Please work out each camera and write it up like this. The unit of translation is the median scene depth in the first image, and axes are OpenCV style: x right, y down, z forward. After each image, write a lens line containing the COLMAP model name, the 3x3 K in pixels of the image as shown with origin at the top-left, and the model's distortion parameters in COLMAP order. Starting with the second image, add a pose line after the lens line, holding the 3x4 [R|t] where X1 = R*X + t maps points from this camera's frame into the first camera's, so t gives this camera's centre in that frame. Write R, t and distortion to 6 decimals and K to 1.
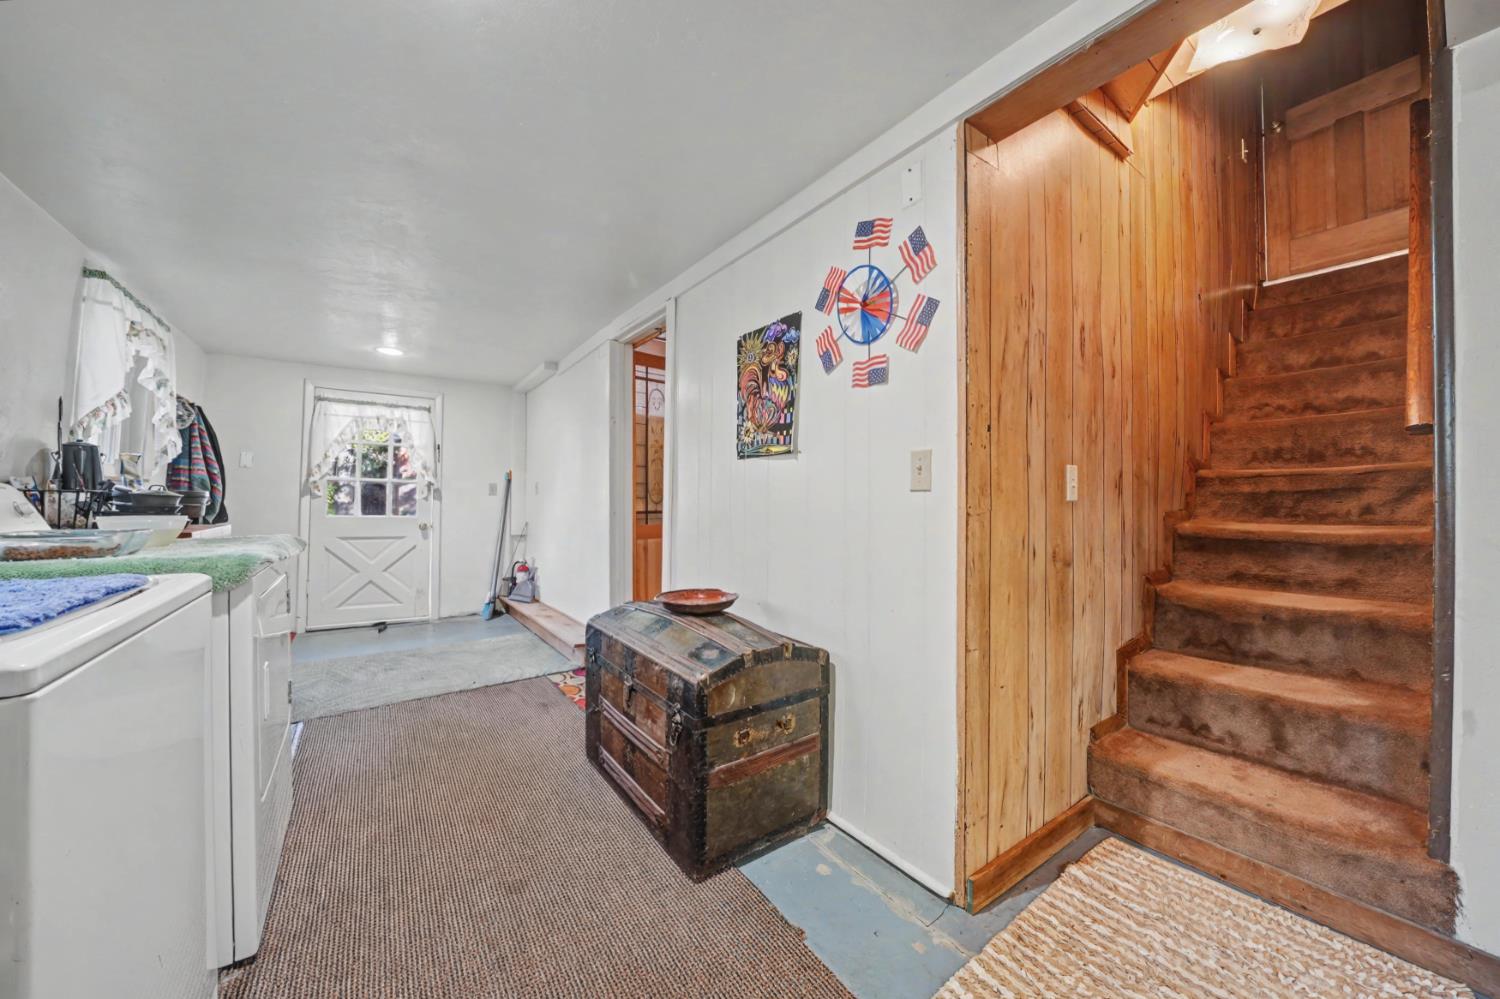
lens RADIAL K [[537.9, 0, 736.5], [0, 537.9, 494.3], [0, 0, 1]] dist [-0.027489, 0.003680]
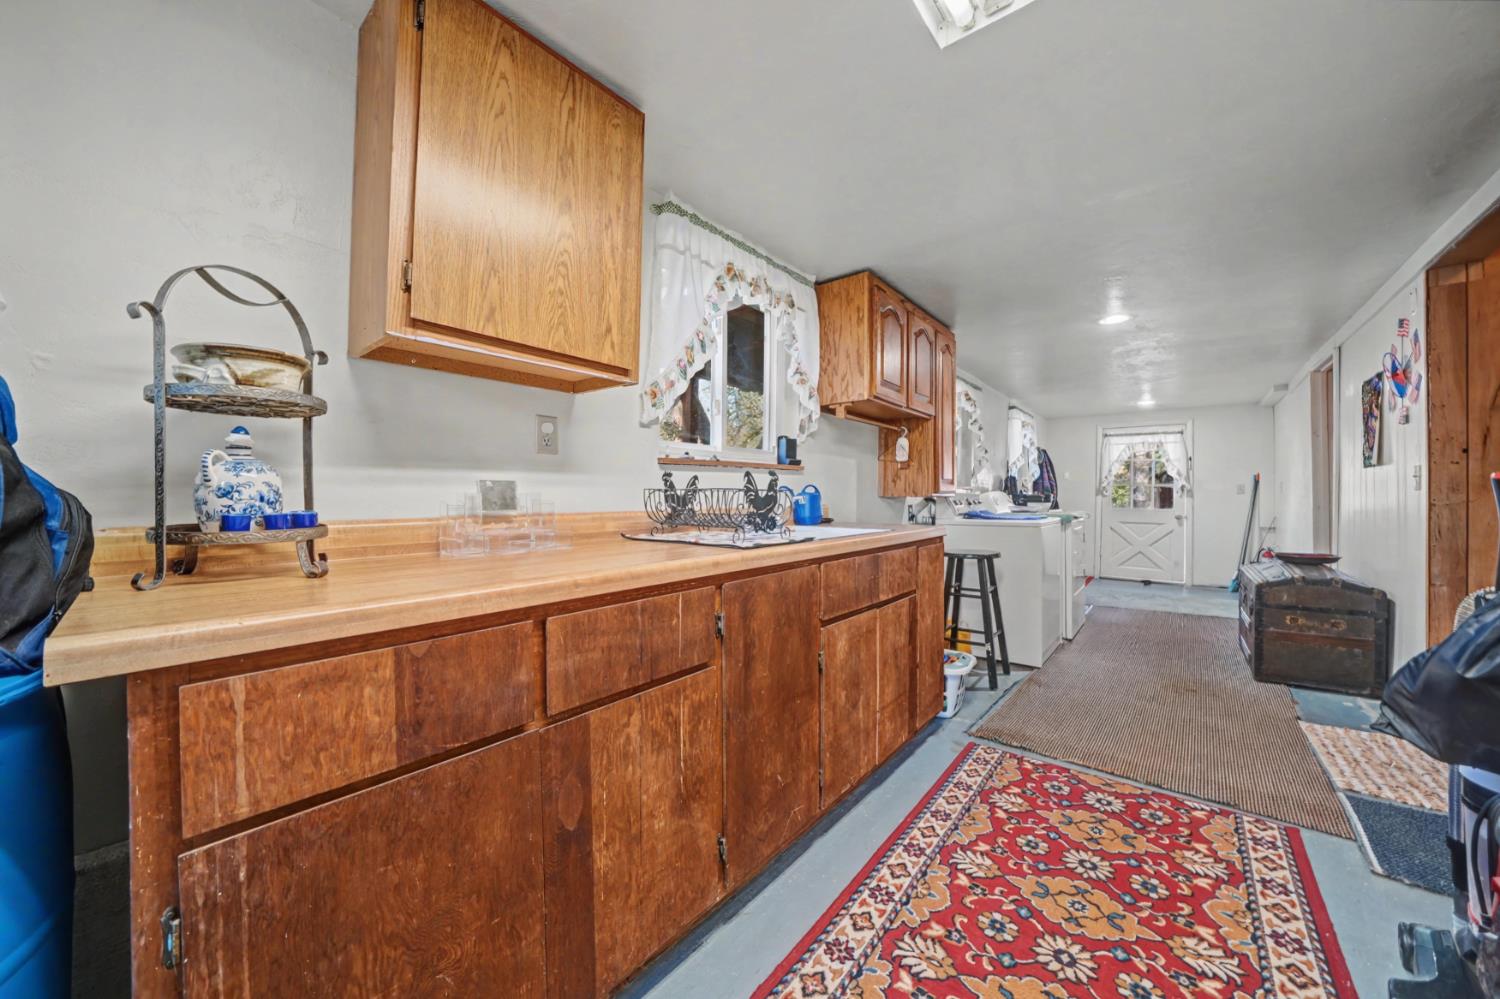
lens RADIAL K [[537.9, 0, 735.9], [0, 537.9, 494.5], [0, 0, 1]] dist [-0.027489, 0.003680]
pose [[0.265077, -0.009202, -0.964183, 0.502155], [0.011788, 0.999911, -0.006302, -0.003213], [0.964155, -0.009695, 0.265162, -0.551212]]
